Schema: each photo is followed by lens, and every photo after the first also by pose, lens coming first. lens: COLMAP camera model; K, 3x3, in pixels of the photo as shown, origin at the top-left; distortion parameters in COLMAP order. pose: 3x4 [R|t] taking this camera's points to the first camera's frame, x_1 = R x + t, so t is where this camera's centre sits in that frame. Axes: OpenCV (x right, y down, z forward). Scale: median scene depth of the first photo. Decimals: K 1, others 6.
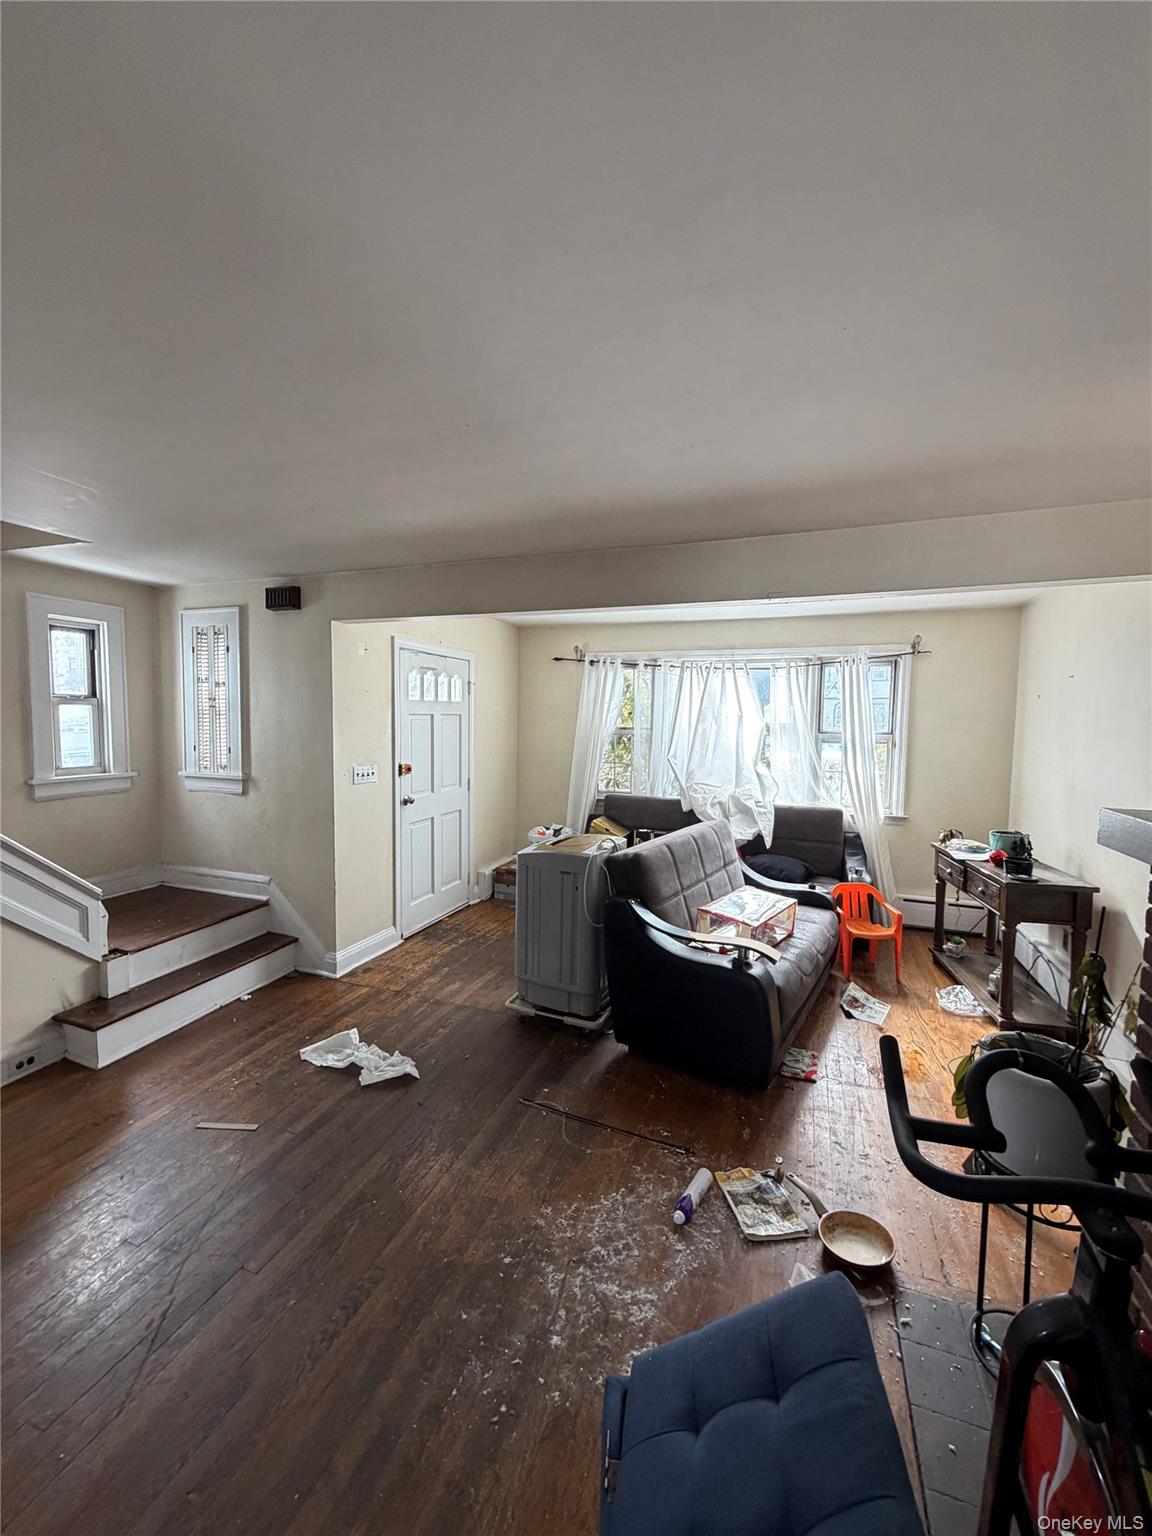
lens RADIAL K [[613.0, 0, 575.8], [0, 613.0, 763.3], [0, 0, 1]] dist [0.006997, -0.000080]
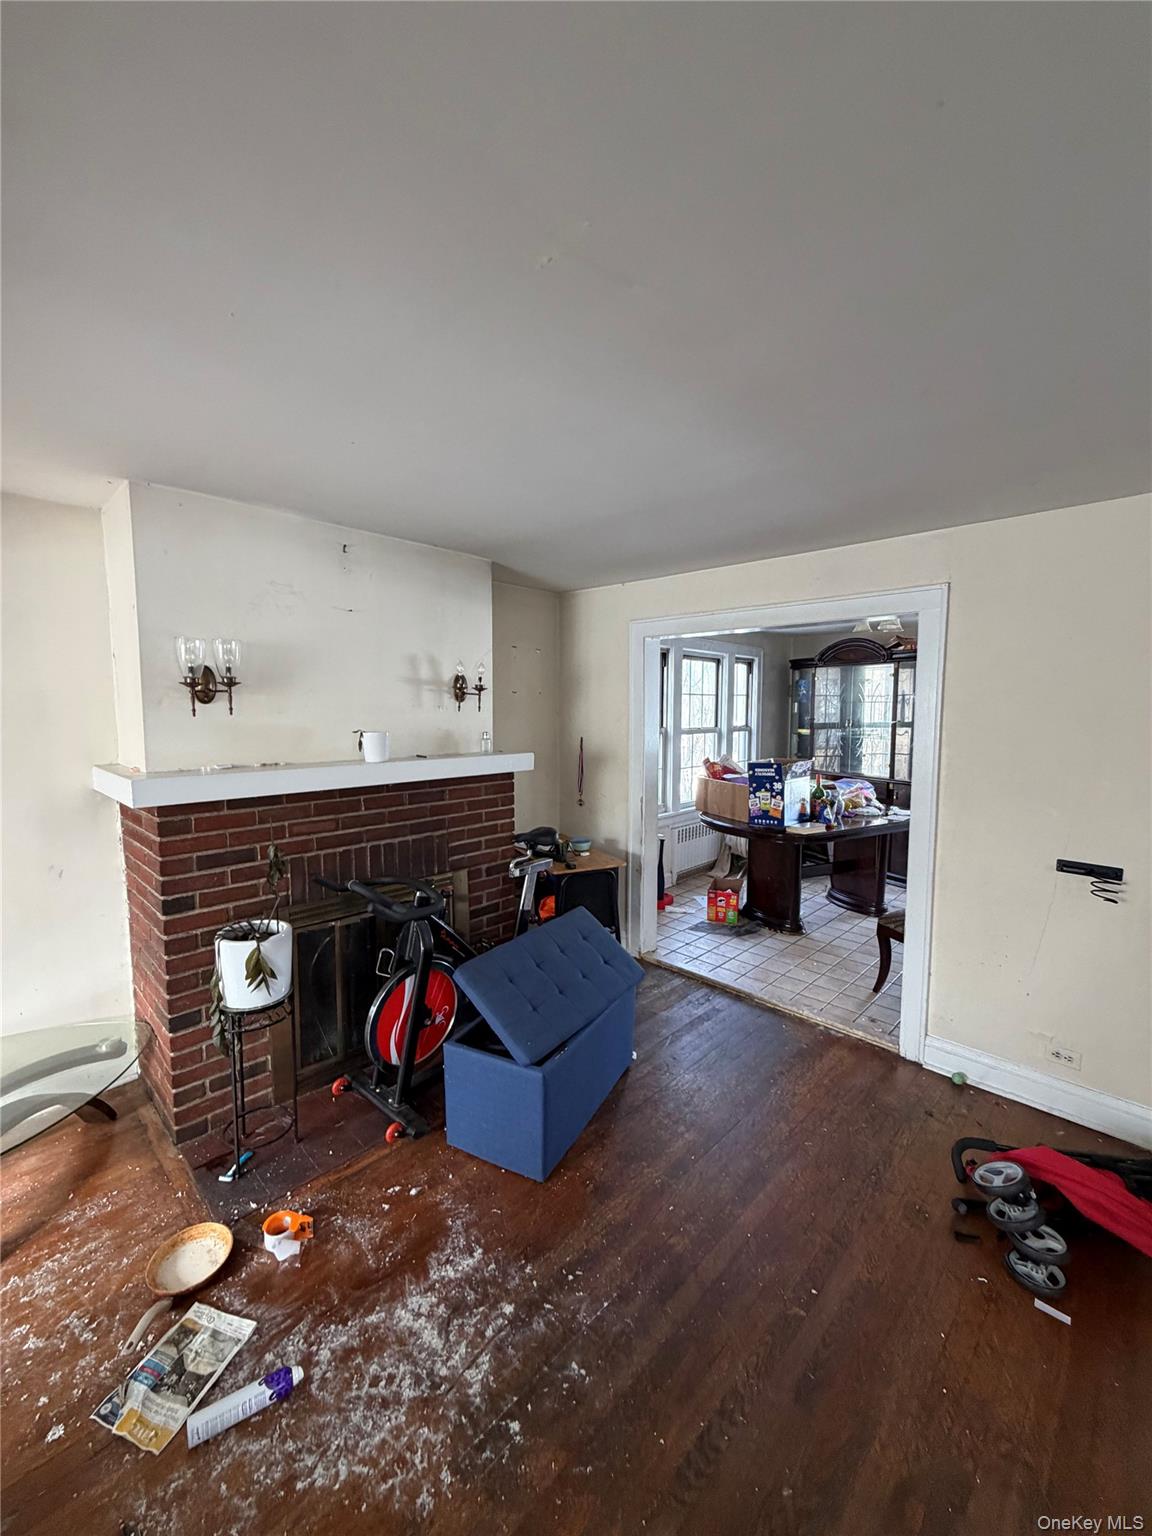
lens RADIAL K [[613.0, 0, 574.0], [0, 613.0, 767.9], [0, 0, 1]] dist [0.006997, -0.000080]
pose [[-0.914935, -0.056815, 0.399583, -0.468374], [0.013090, 0.985344, 0.170075, -0.147661], [-0.403390, 0.160838, -0.900782, 1.626550]]
